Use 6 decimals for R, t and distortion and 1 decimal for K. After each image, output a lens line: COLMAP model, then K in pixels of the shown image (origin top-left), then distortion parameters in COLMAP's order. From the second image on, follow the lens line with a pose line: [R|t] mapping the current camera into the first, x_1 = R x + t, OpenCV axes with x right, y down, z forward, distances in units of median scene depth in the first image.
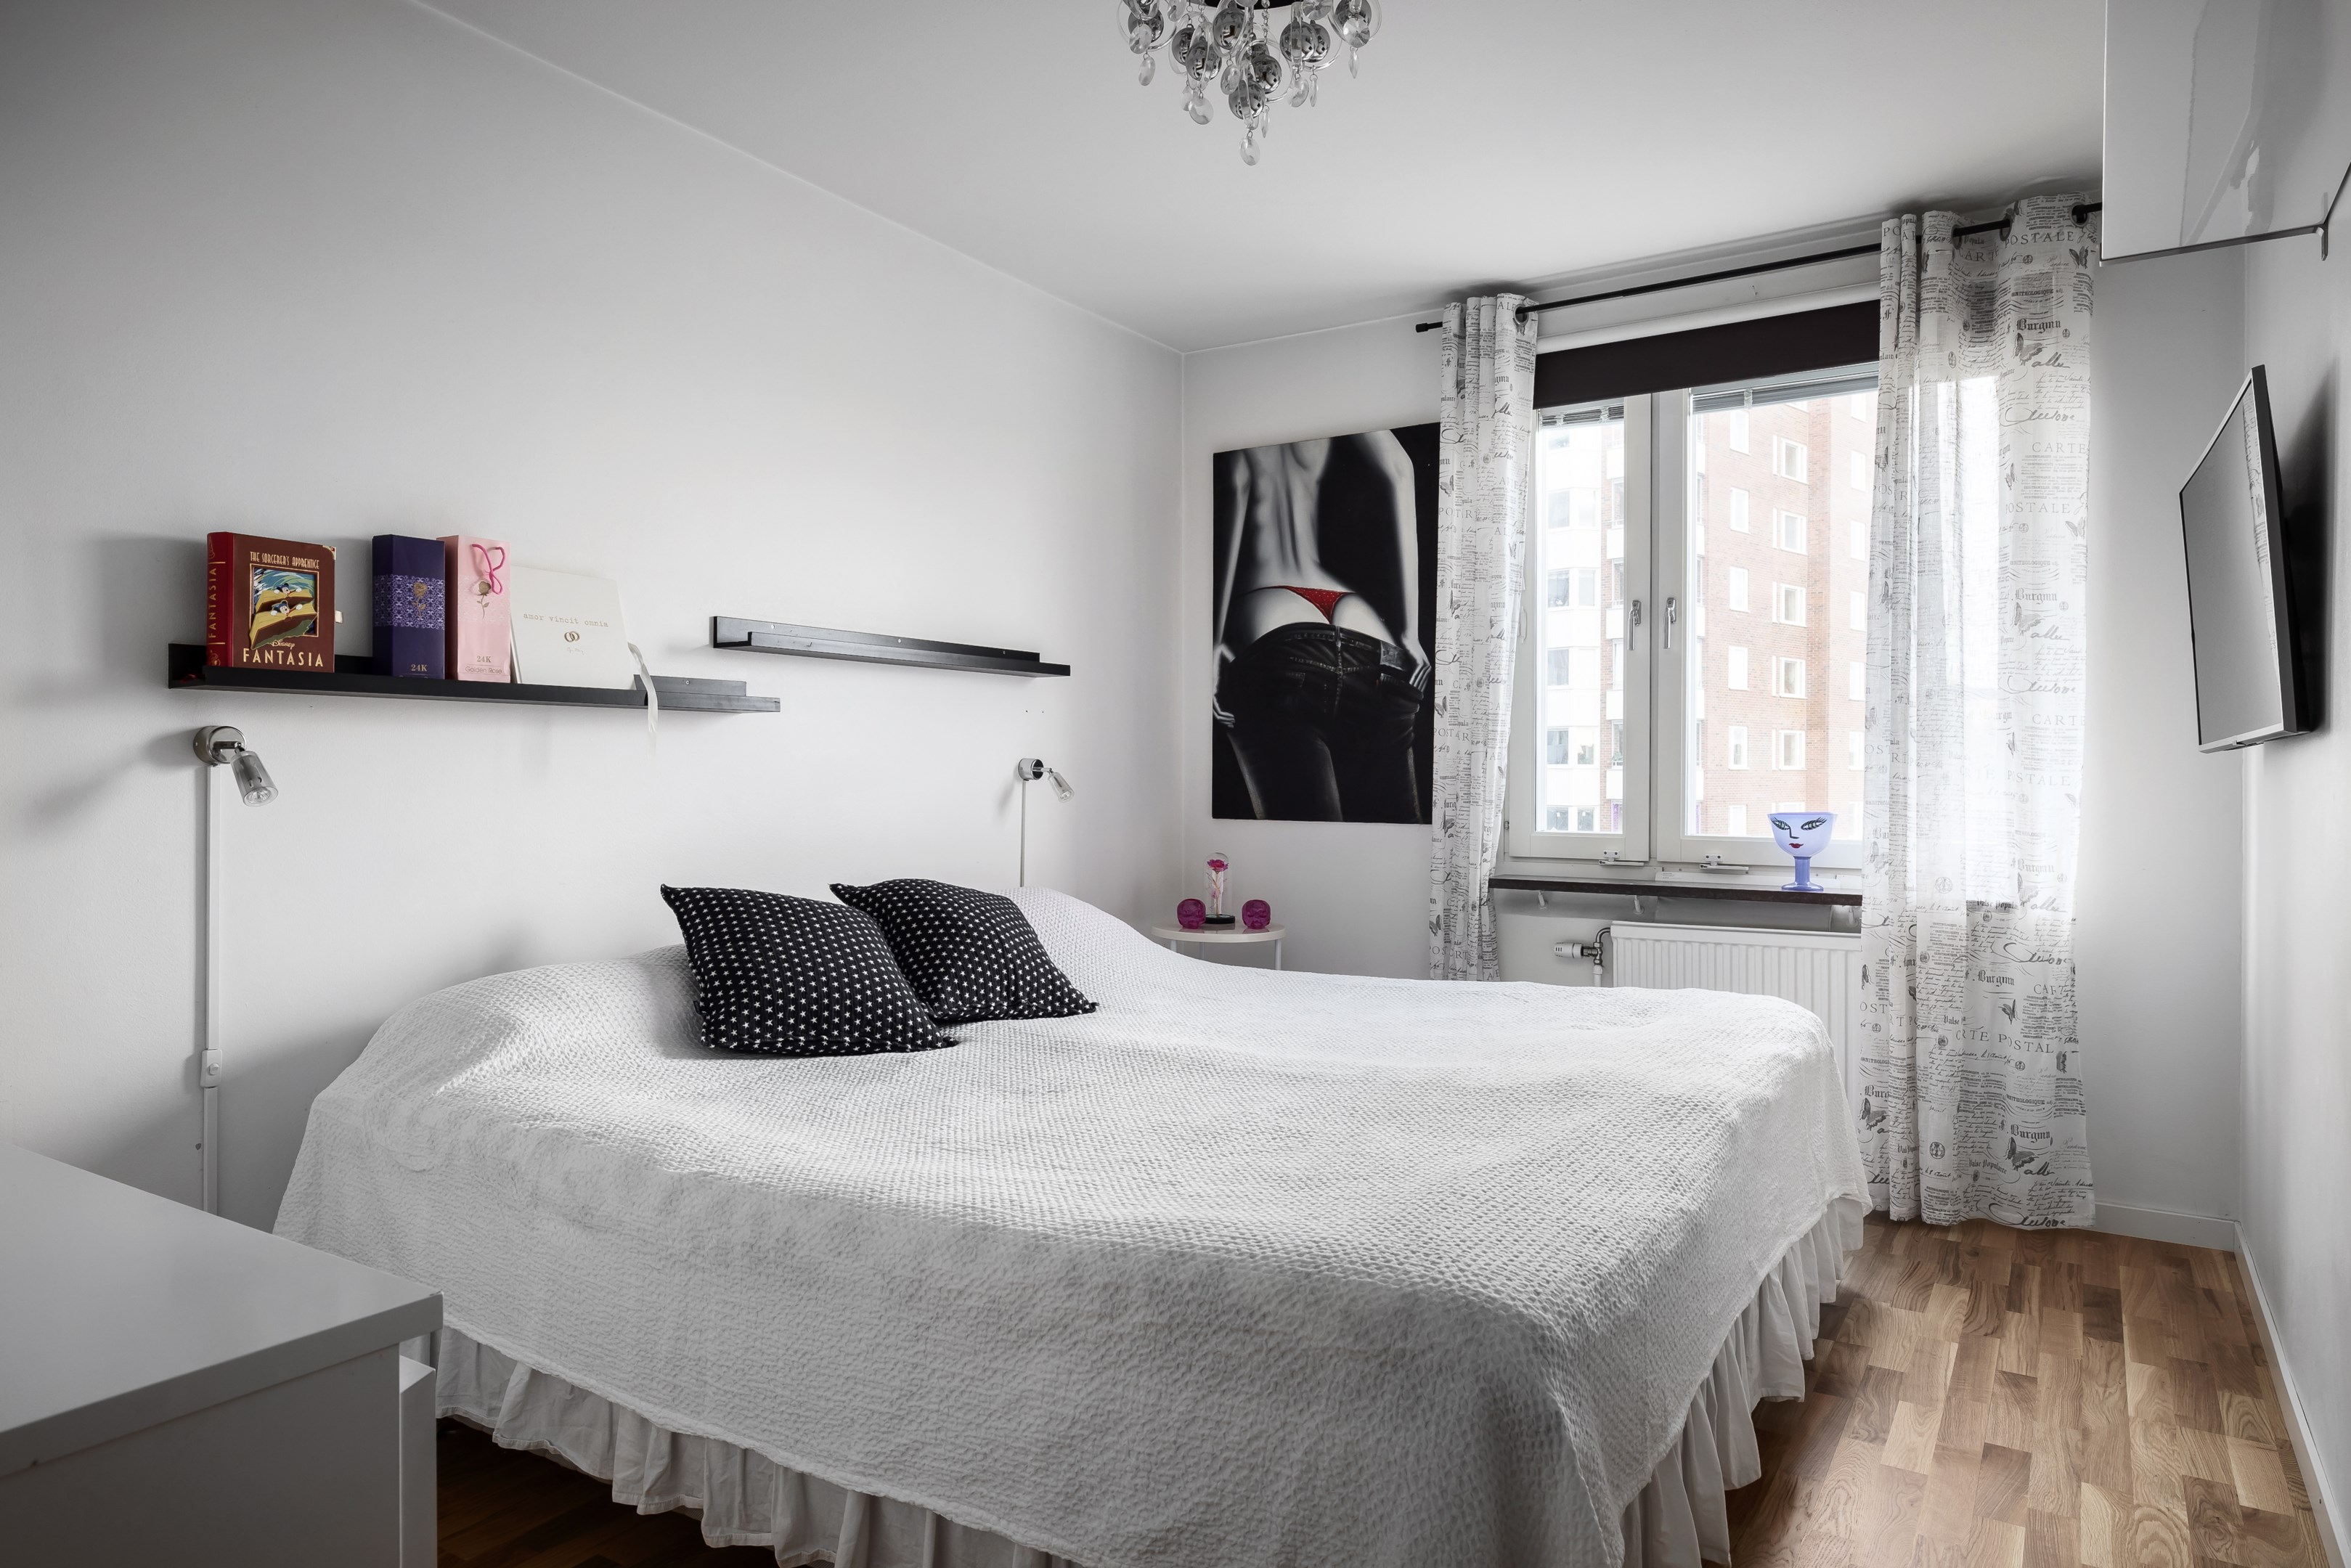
lens RADIAL K [[1466.2, 0, 1182.0], [0, 1466.2, 790.1], [0, 0, 1]] dist [-0.007152, -0.001136]
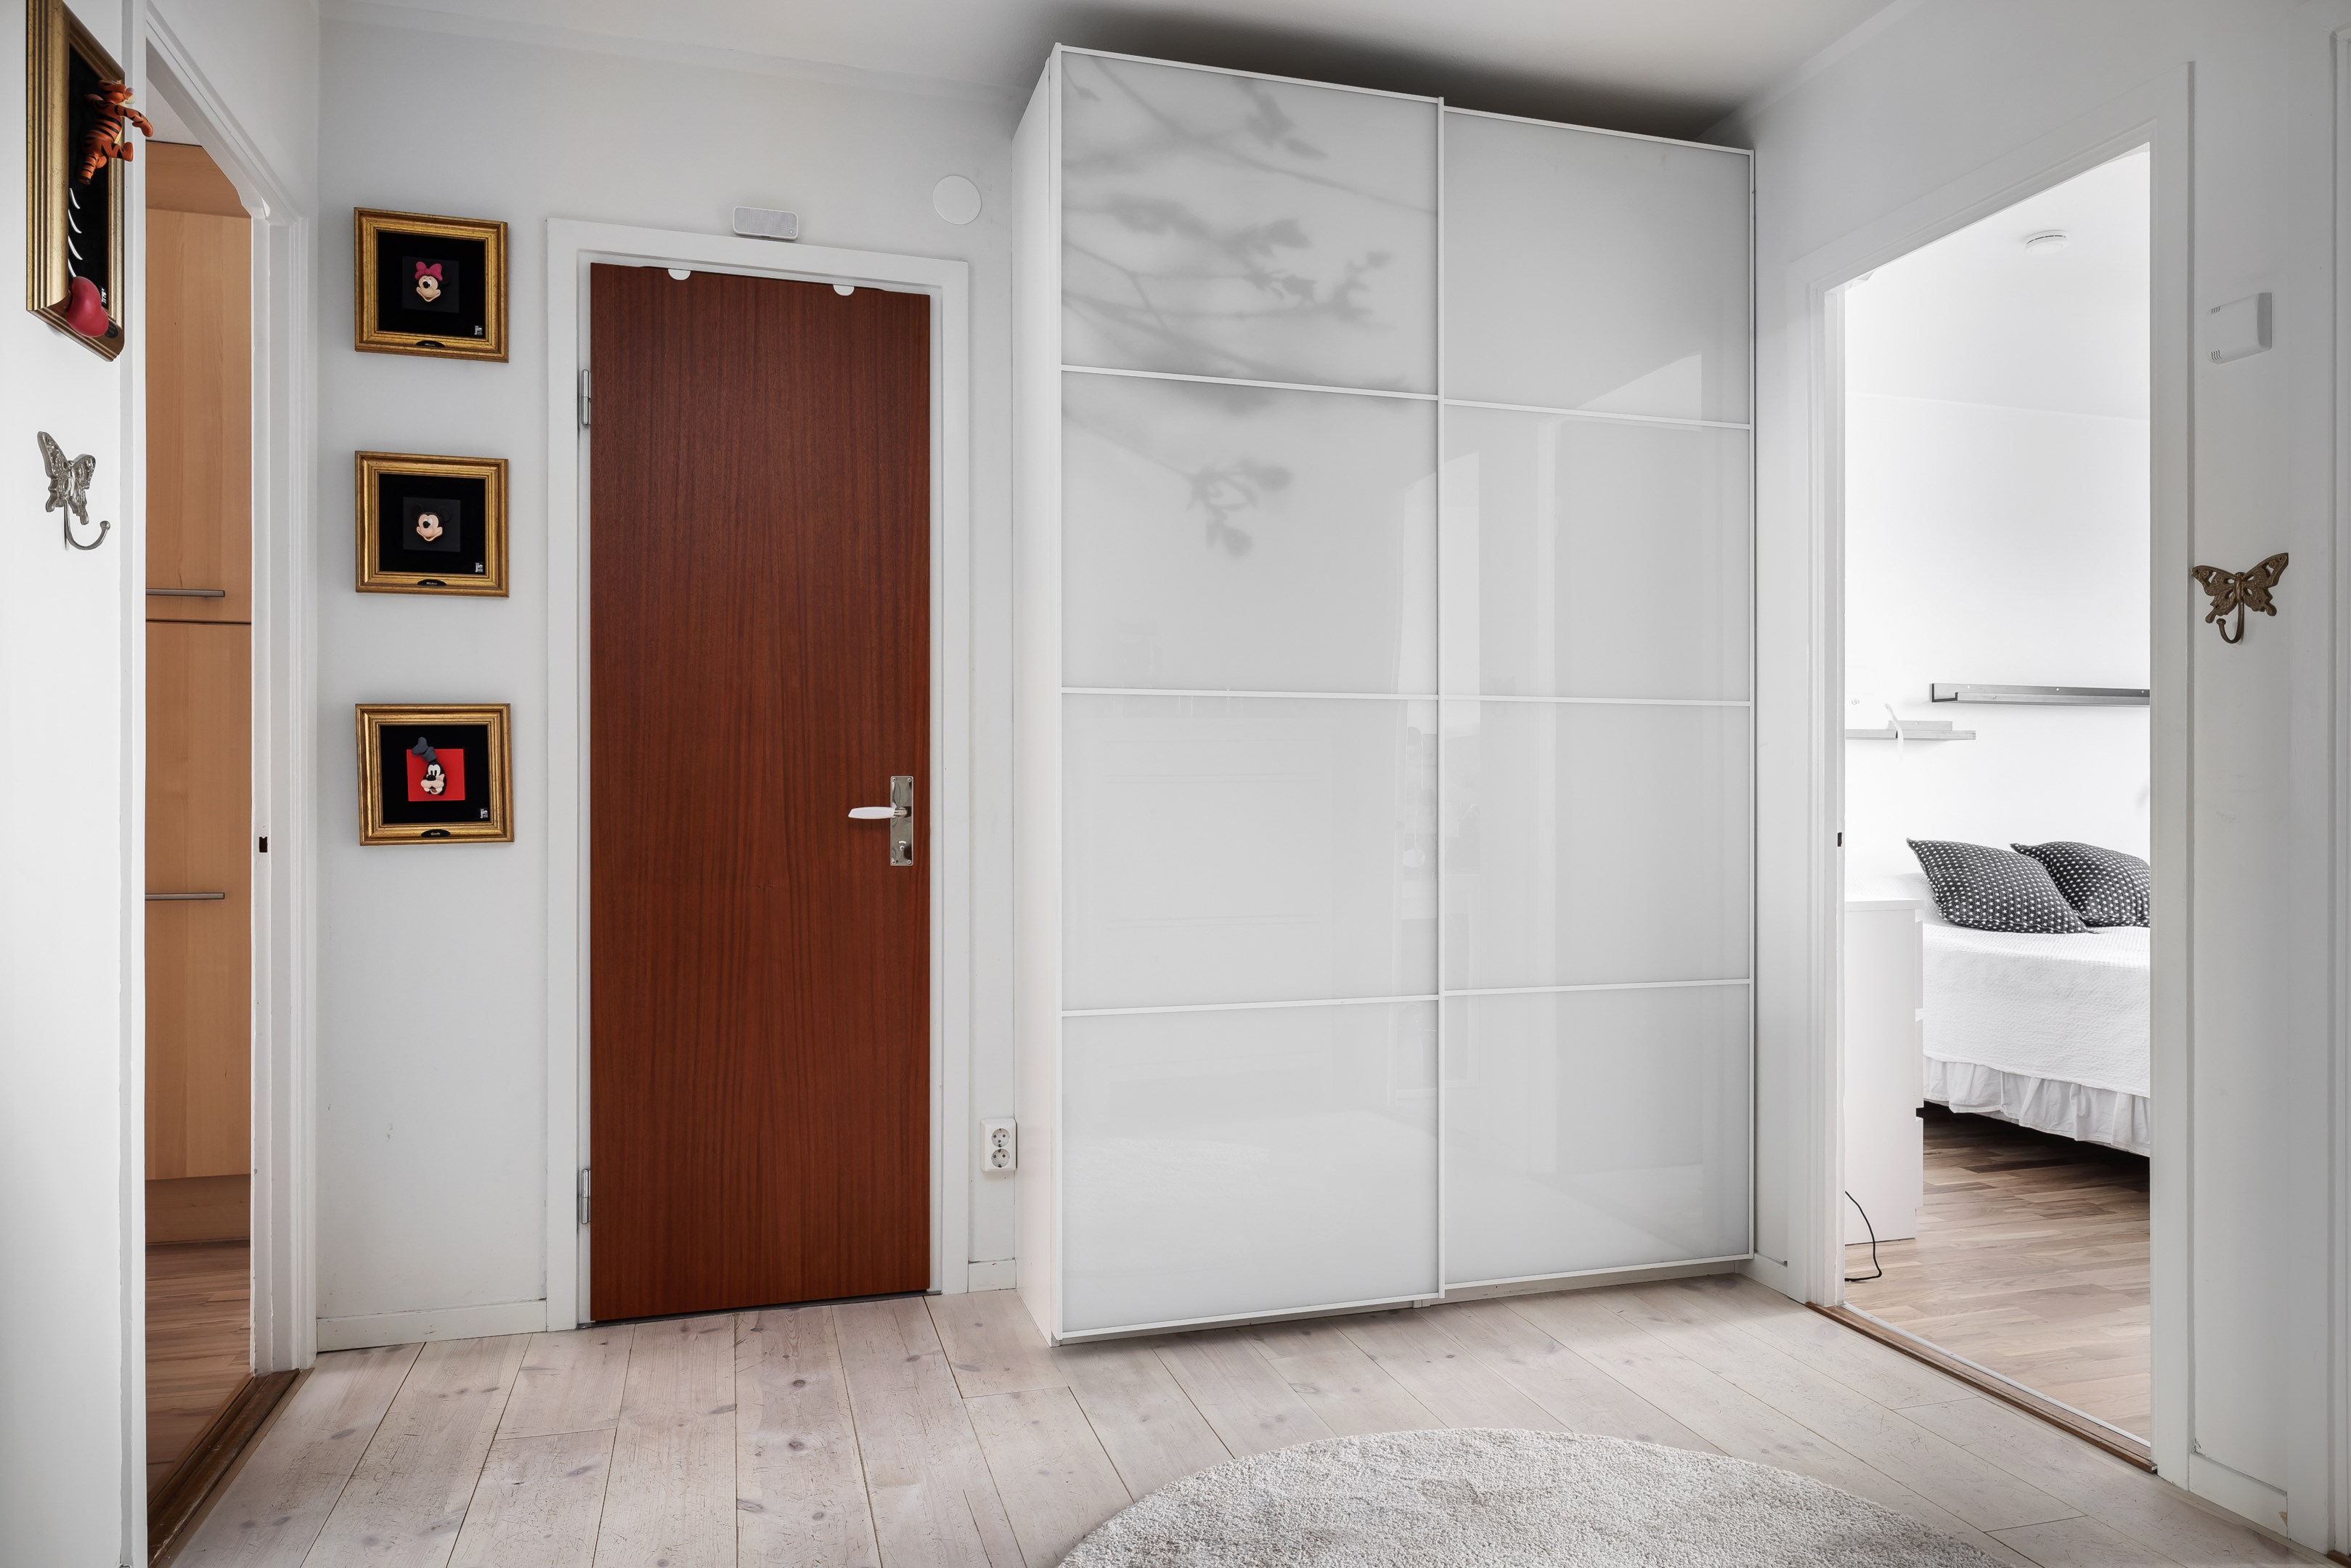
lens RADIAL K [[1487.6, 0, 1173.0], [0, 1487.6, 791.6], [0, 0, 1]] dist [0.000998, 0.000588]
pose [[0.747906, 0.002249, -0.663801, 0.184177], [-0.011429, 0.999890, -0.009489, 0.035454], [0.663706, 0.014683, 0.747849, -0.974259]]
